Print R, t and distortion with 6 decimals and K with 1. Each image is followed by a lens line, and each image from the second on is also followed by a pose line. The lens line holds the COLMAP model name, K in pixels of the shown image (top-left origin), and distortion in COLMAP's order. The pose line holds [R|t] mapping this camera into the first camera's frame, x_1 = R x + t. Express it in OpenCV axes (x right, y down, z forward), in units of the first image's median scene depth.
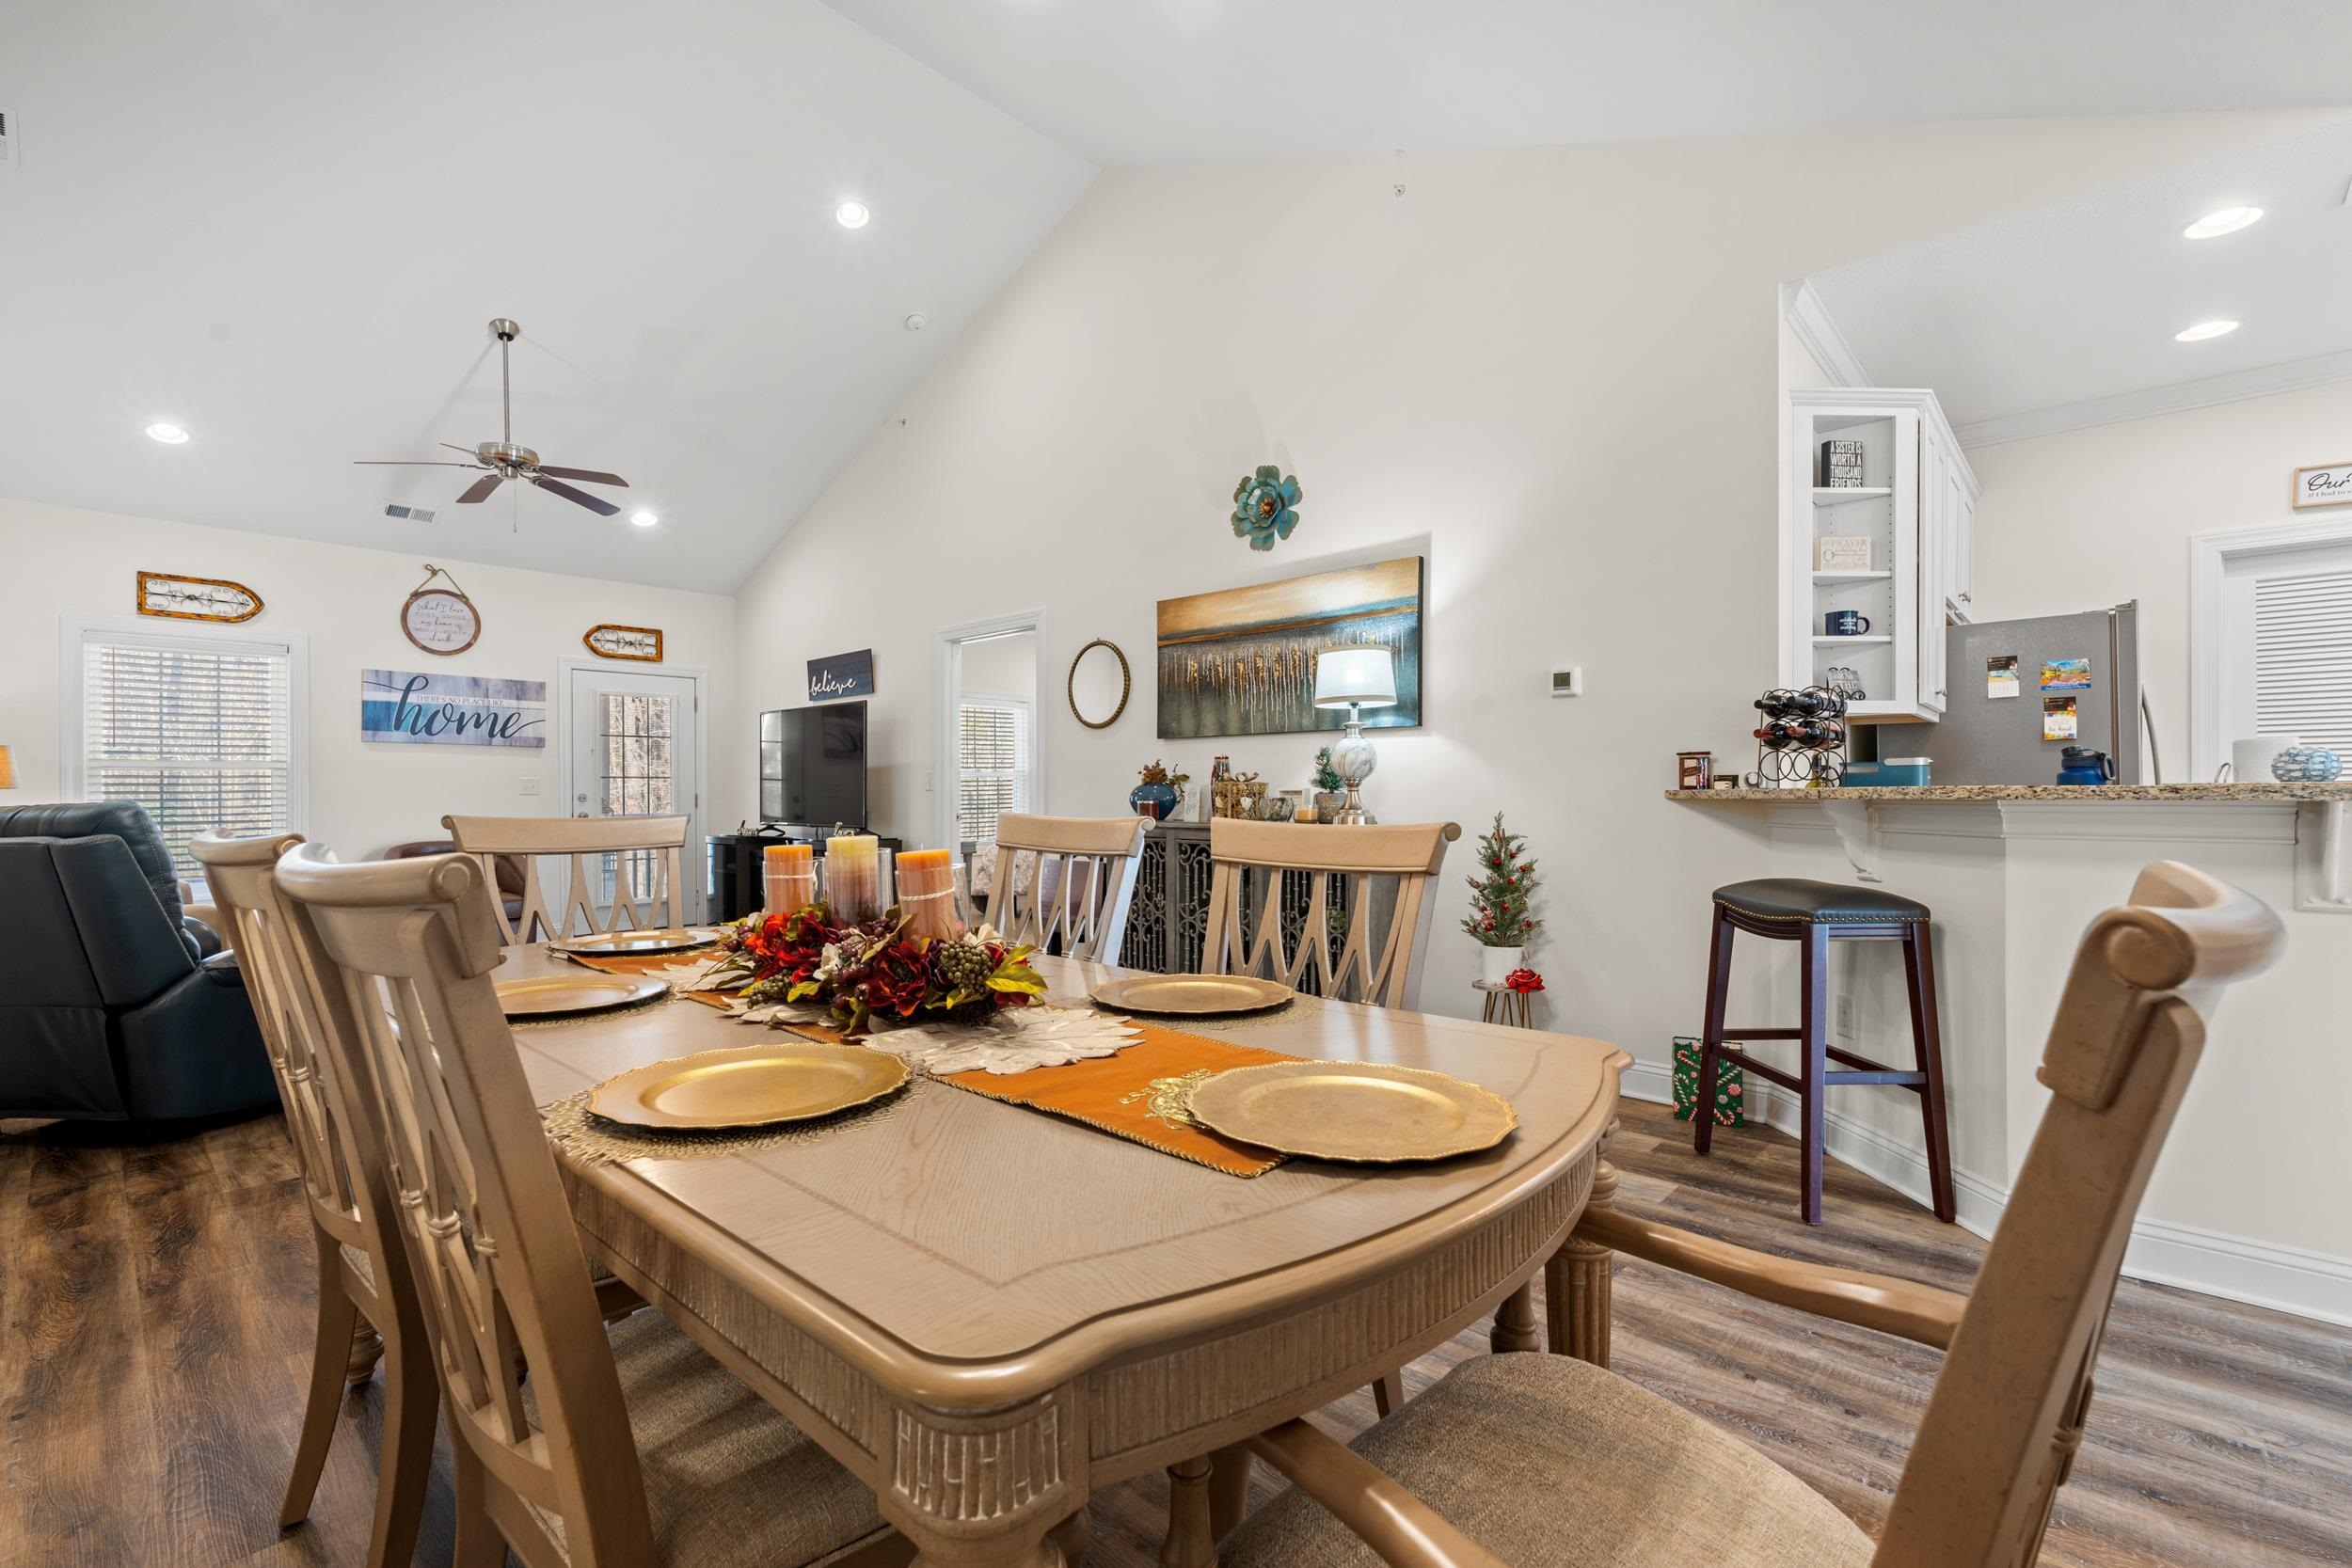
lens RADIAL K [[1034.9, 0, 1190.7], [0, 1034.9, 789.0], [0, 0, 1]] dist [-0.004077, 0.000594]
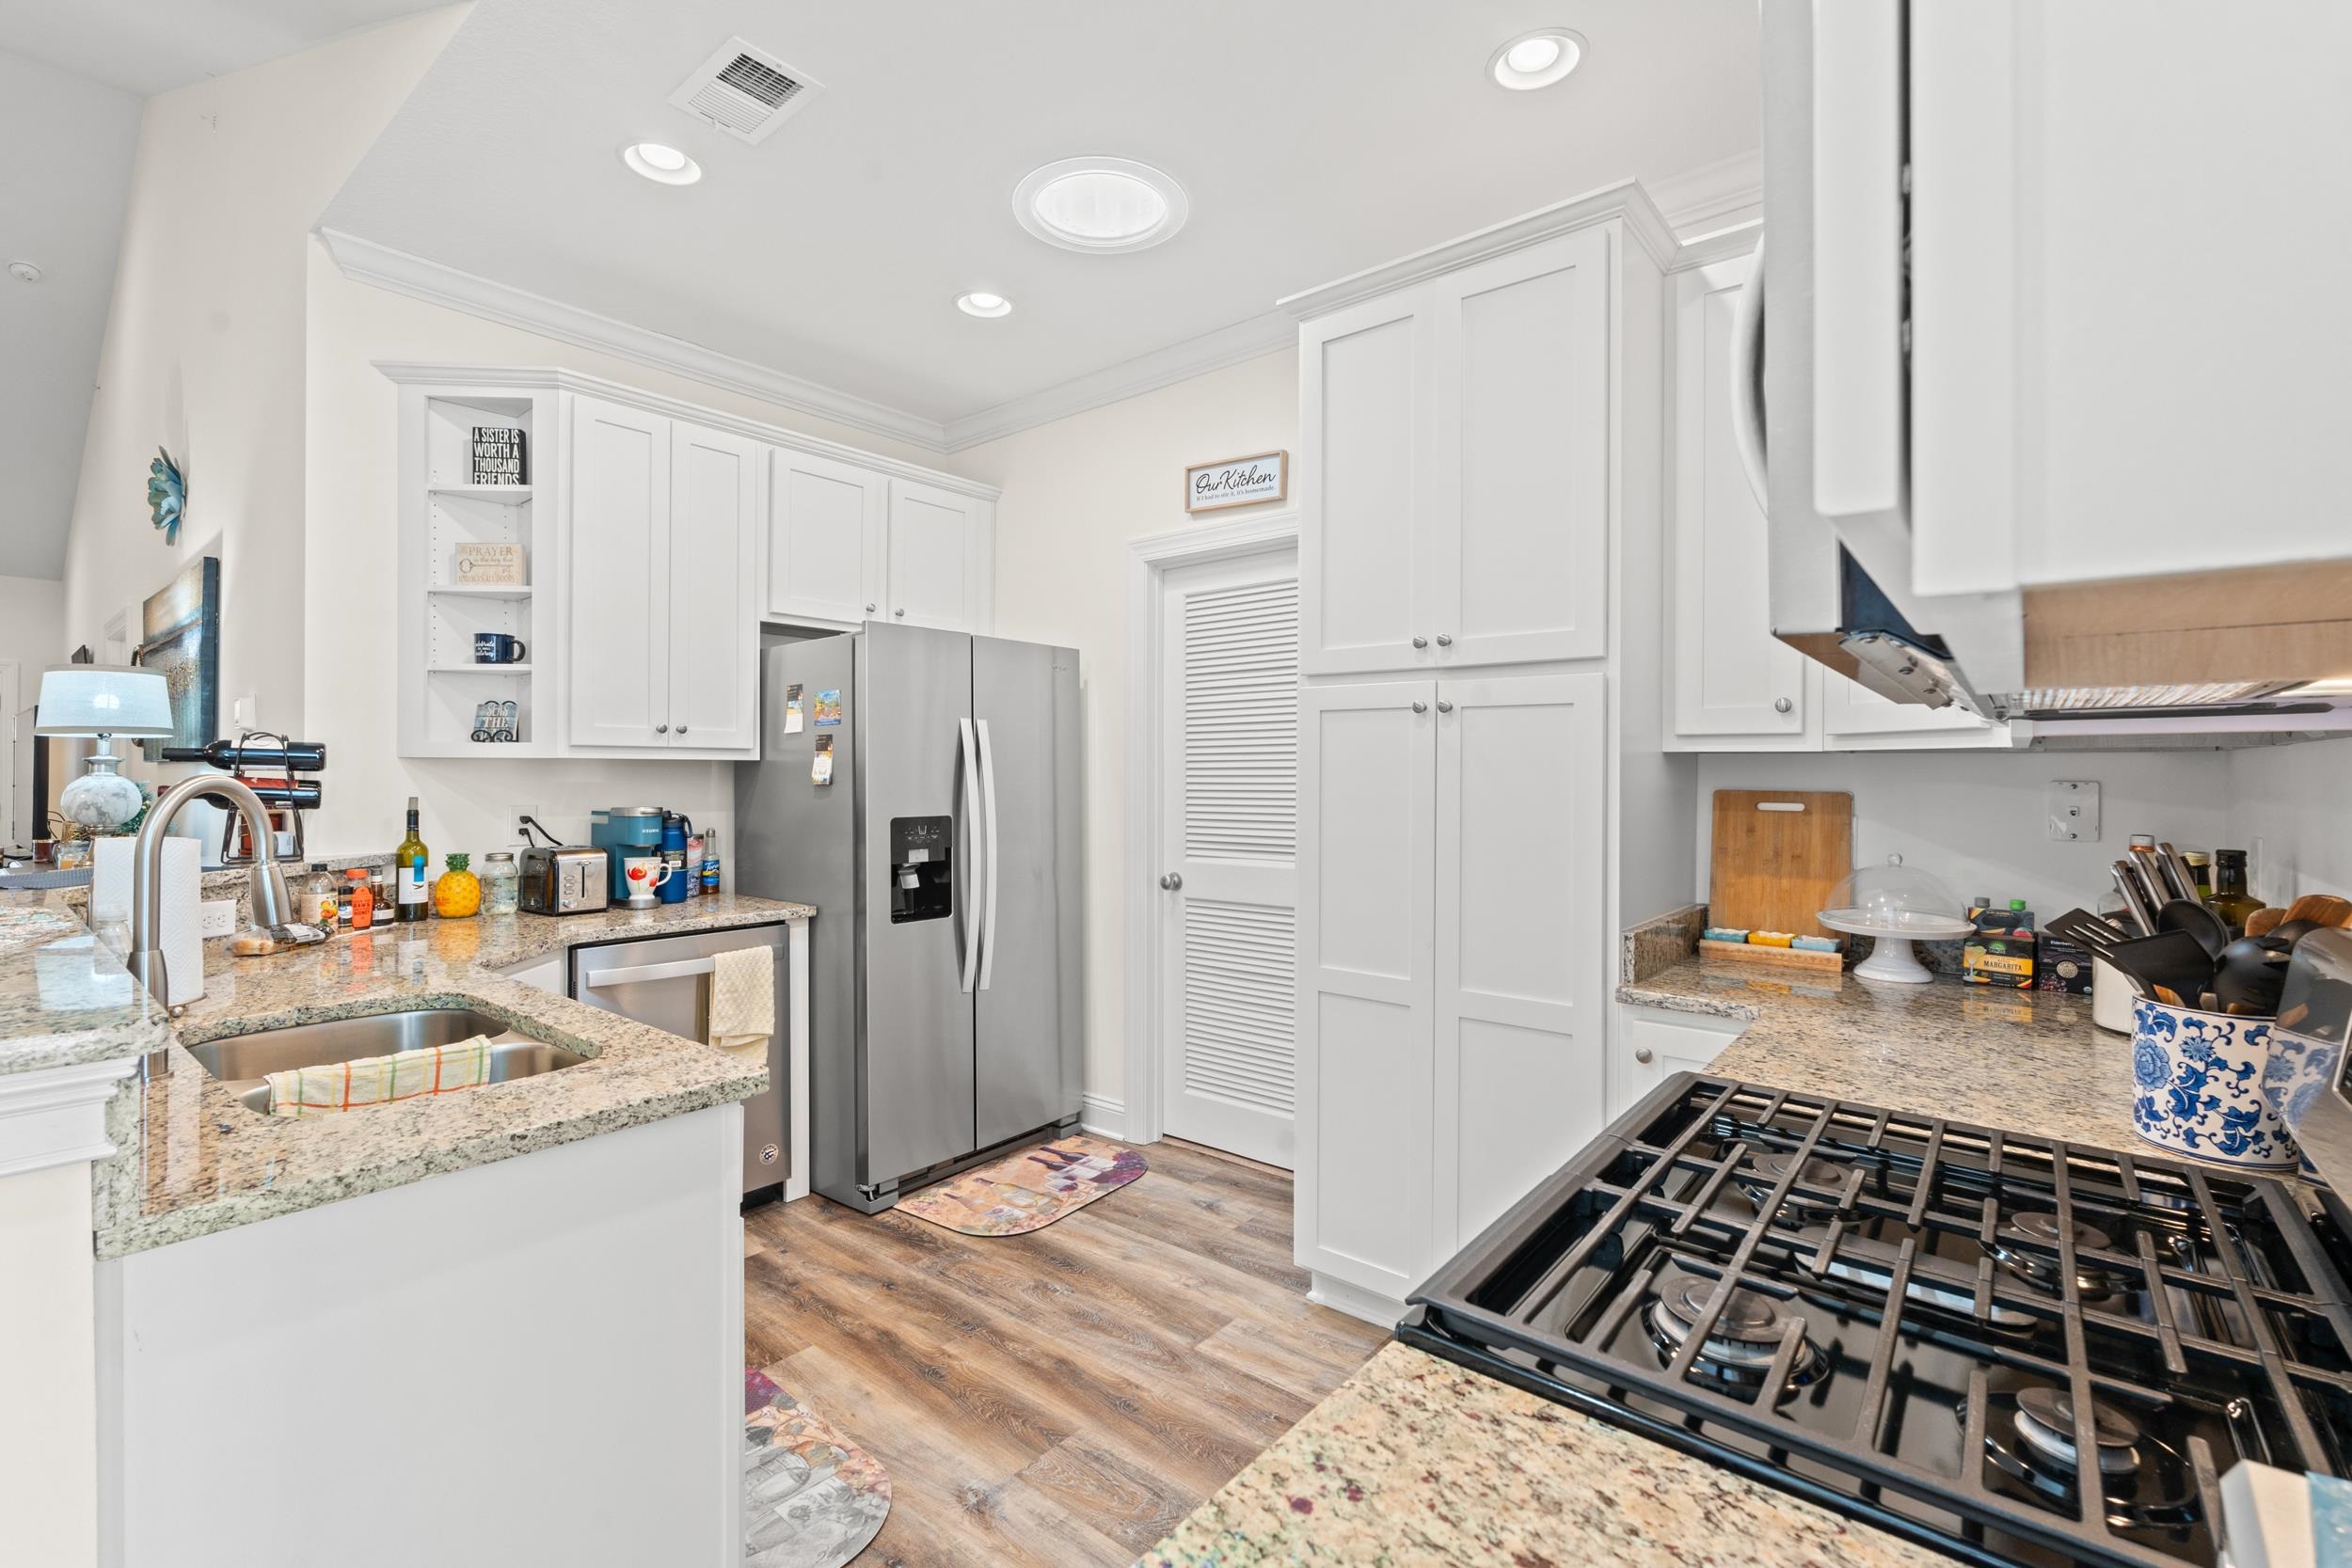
lens RADIAL K [[1034.9, 0, 1183.7], [0, 1034.9, 773.3], [0, 0, 1]] dist [-0.004077, 0.000594]
pose [[0.998816, 0.001659, 0.048613, 0.597214], [-0.001984, 0.999976, 0.006639, -0.034443], [-0.048601, -0.006728, 0.998796, 0.073598]]
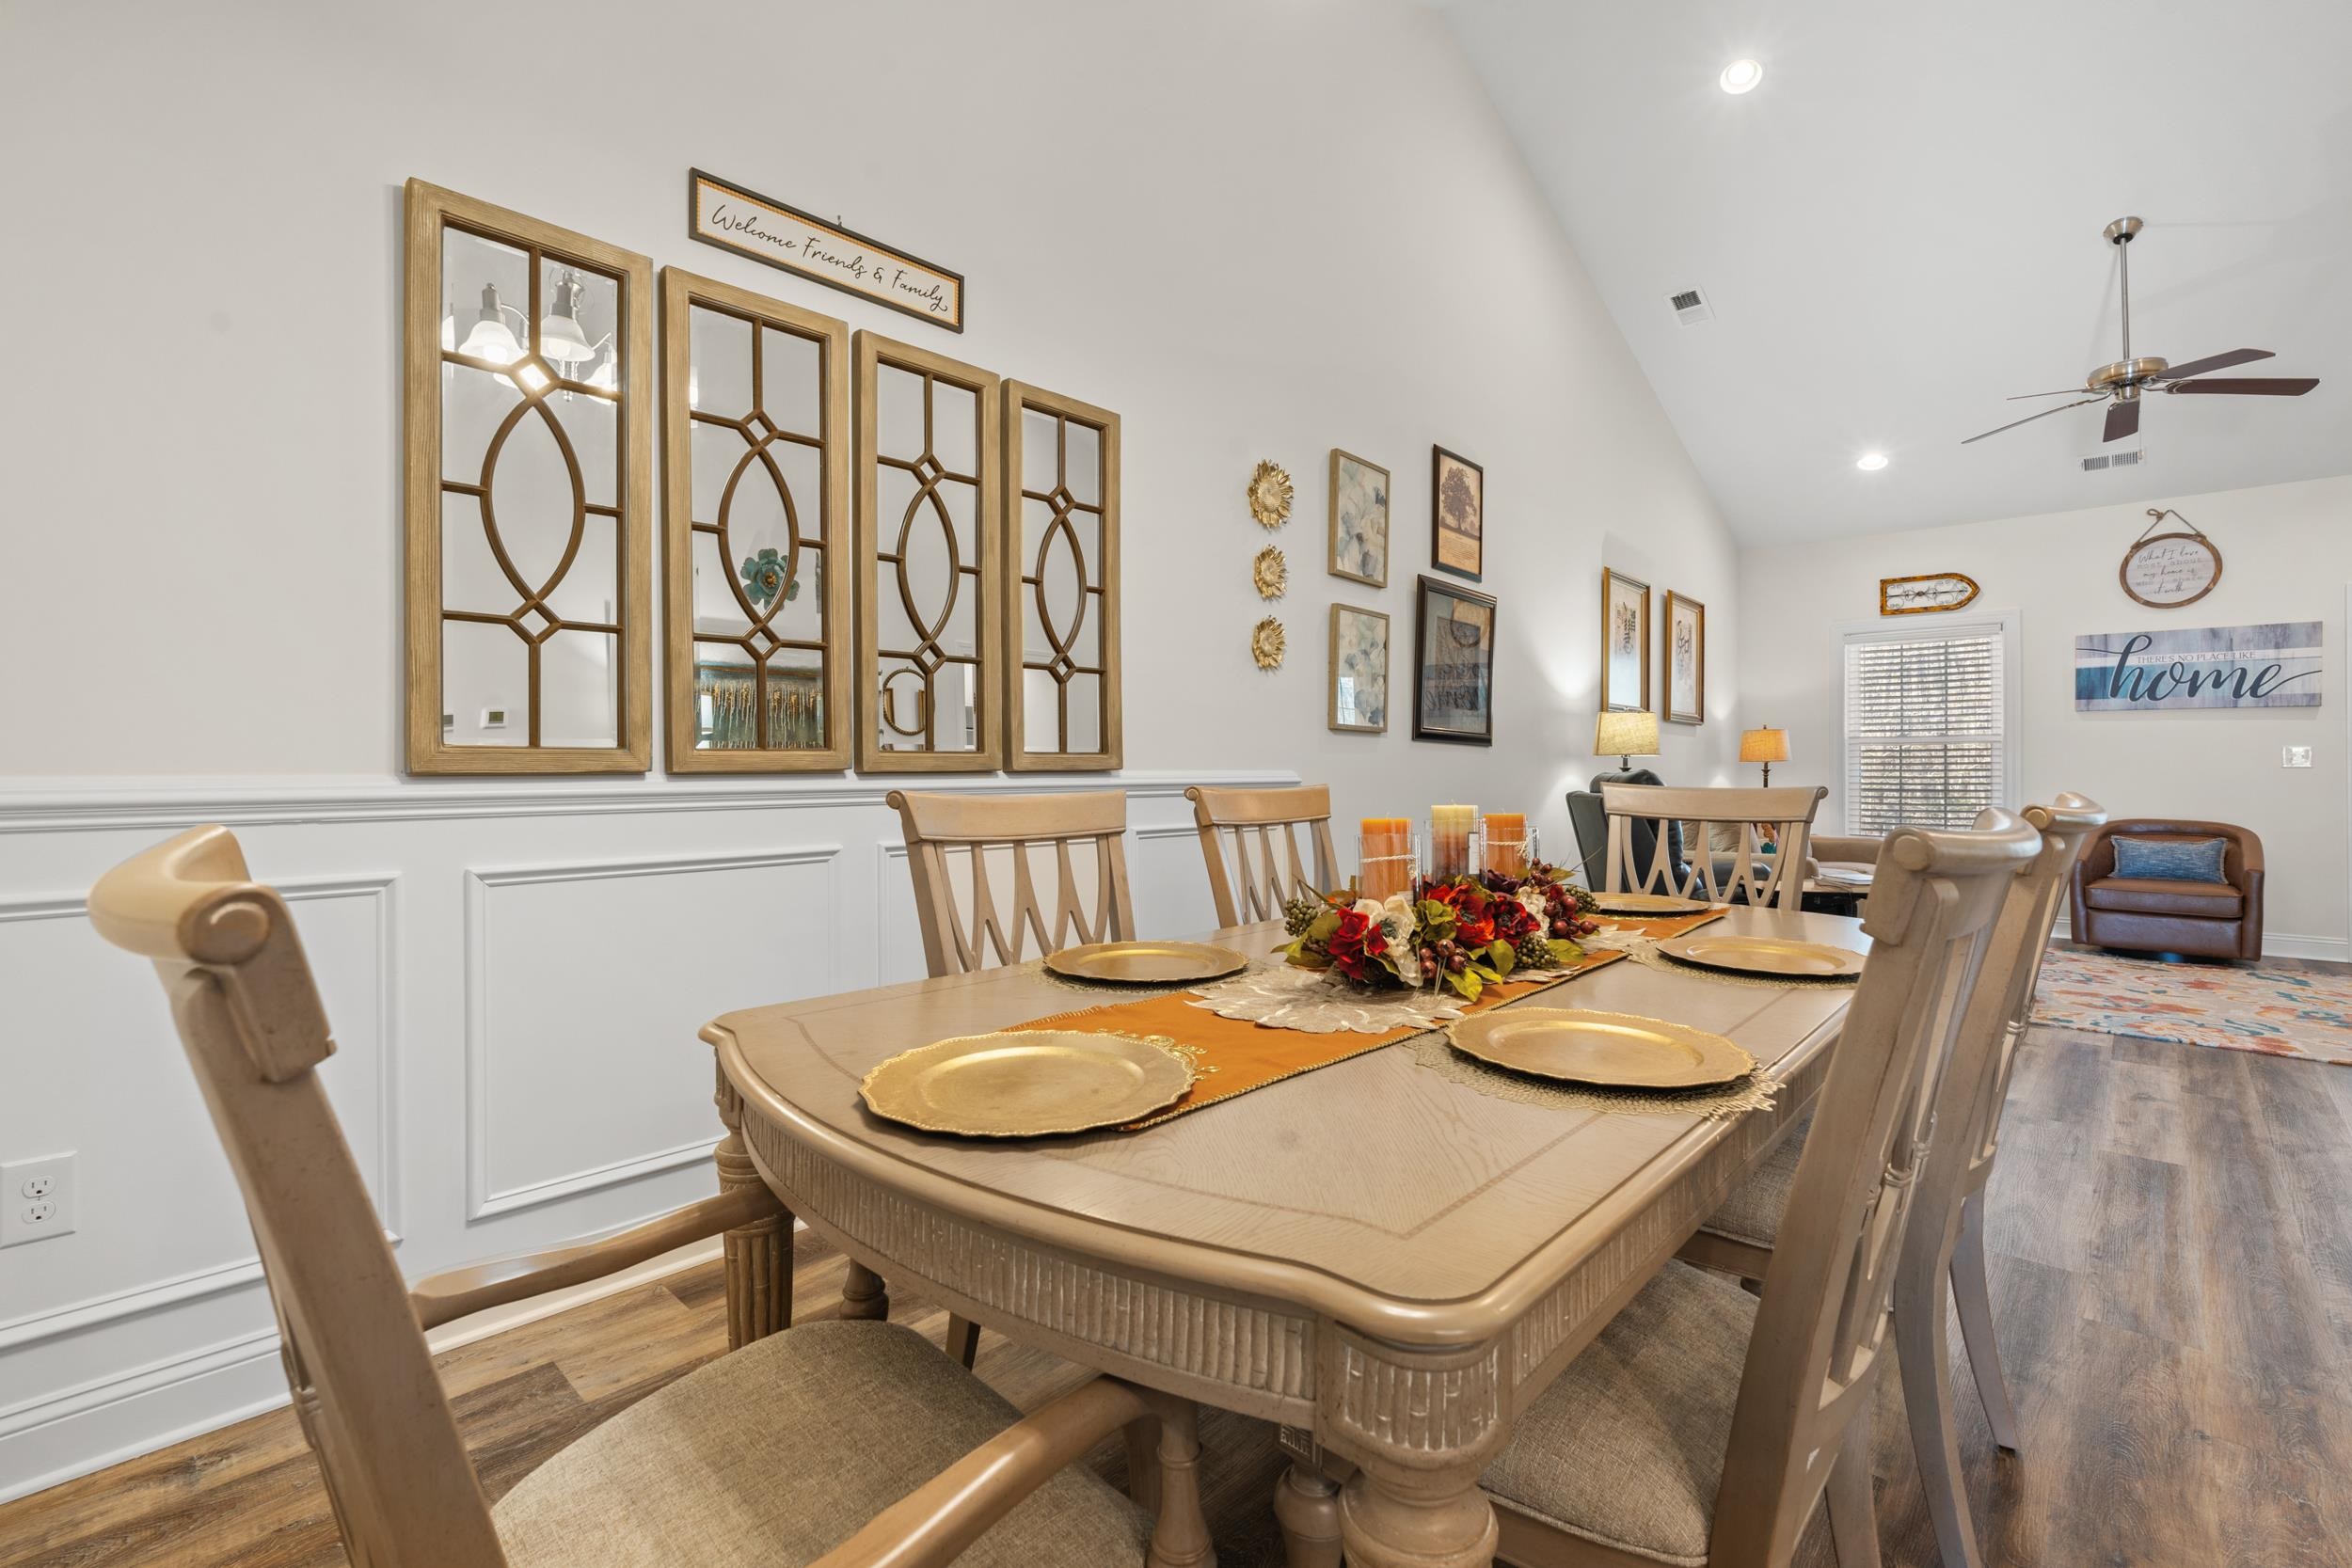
lens RADIAL K [[1034.9, 0, 1178.0], [0, 1034.9, 765.9], [0, 0, 1]] dist [-0.004077, 0.000594]
pose [[-0.013087, 0.002004, -0.999912, 0.170045], [0.001754, 0.999996, 0.001982, 0.001615], [0.999913, -0.001728, -0.013090, 0.170775]]
